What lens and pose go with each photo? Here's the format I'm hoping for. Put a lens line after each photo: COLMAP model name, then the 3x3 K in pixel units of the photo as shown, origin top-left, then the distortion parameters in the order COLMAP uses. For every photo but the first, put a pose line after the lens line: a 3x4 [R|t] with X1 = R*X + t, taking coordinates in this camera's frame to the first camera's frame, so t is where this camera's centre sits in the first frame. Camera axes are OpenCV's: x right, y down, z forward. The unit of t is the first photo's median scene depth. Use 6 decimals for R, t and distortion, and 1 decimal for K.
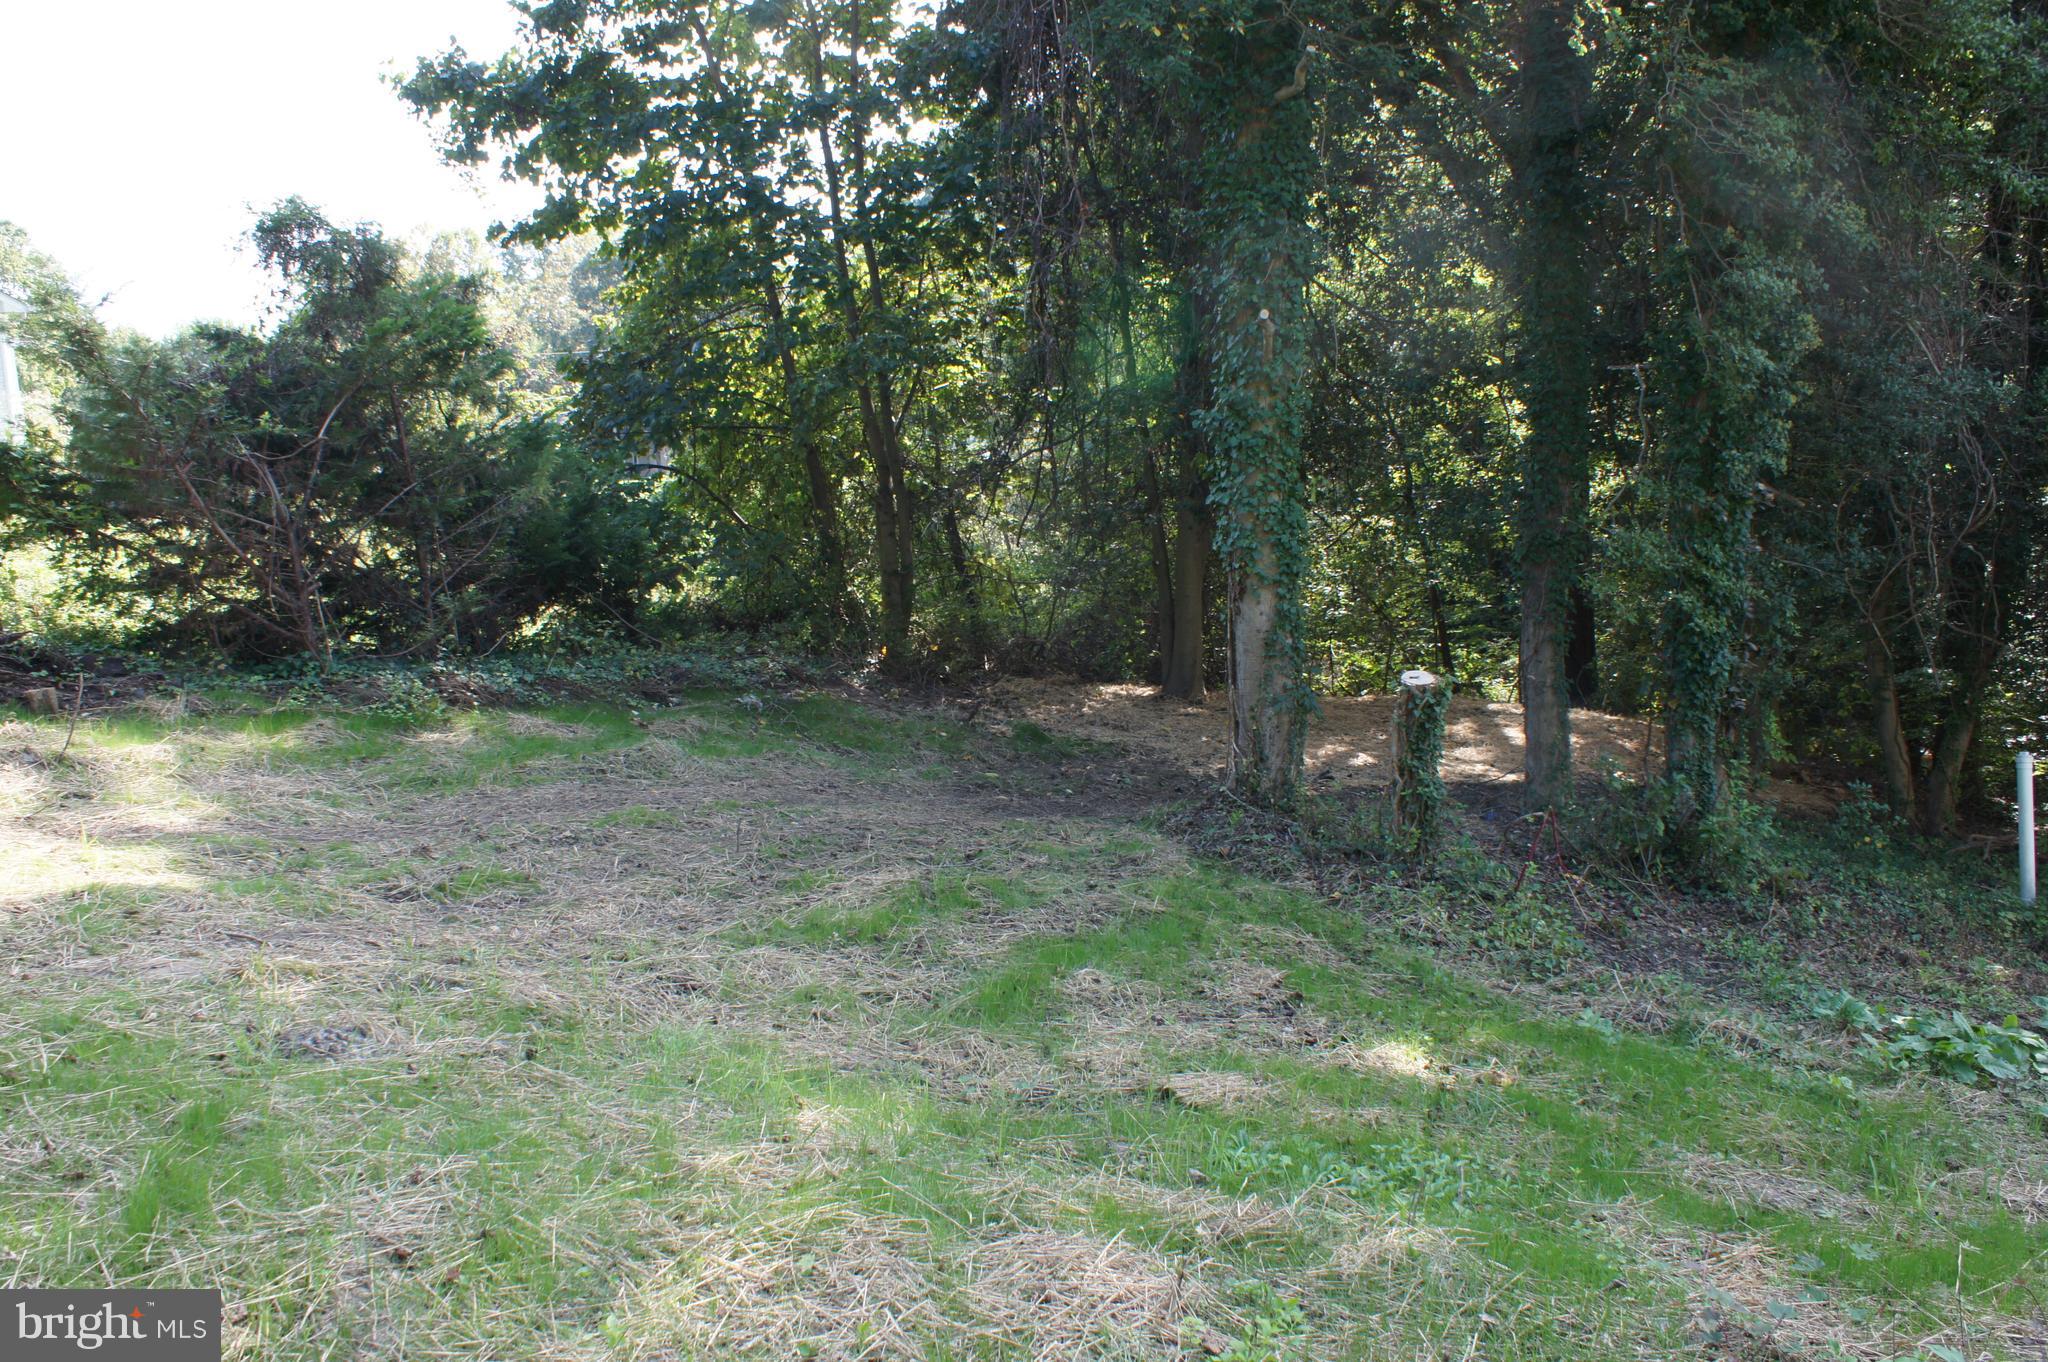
lens RADIAL K [[1589.4, 0, 1024.0], [0, 1589.4, 681.0], [0, 0, 1]] dist [-0.002086, -0.000273]
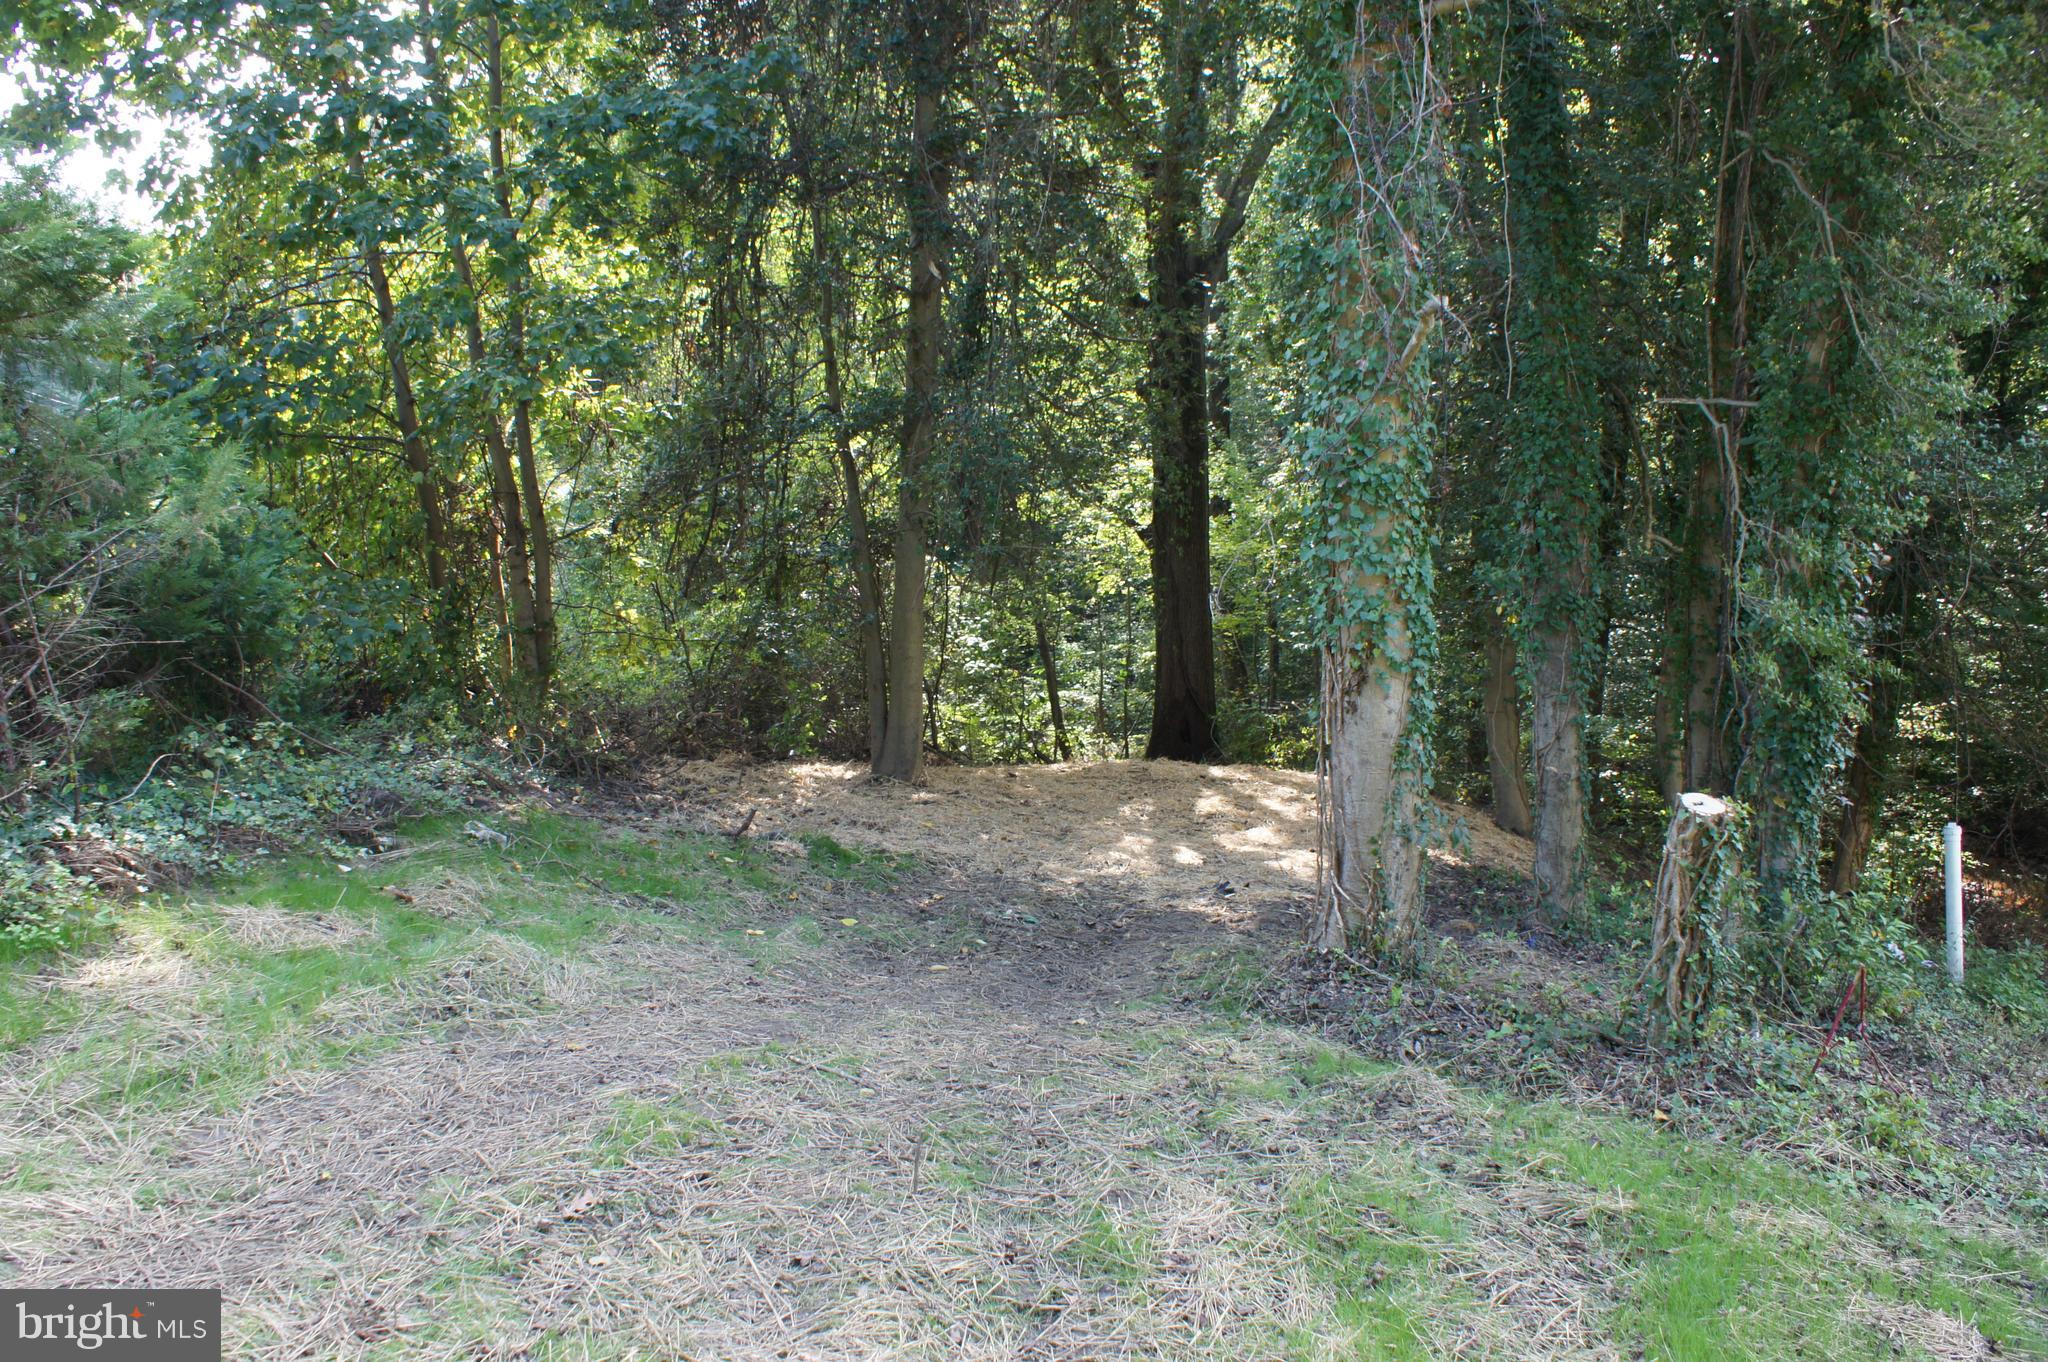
lens RADIAL K [[1589.4, 0, 1024.0], [0, 1589.4, 681.0], [0, 0, 1]] dist [-0.002086, -0.000273]
pose [[0.932080, -0.014277, 0.361972, -0.233977], [0.022520, 0.999574, -0.018563, -0.039719], [-0.361552, 0.025454, 0.932004, 0.321575]]
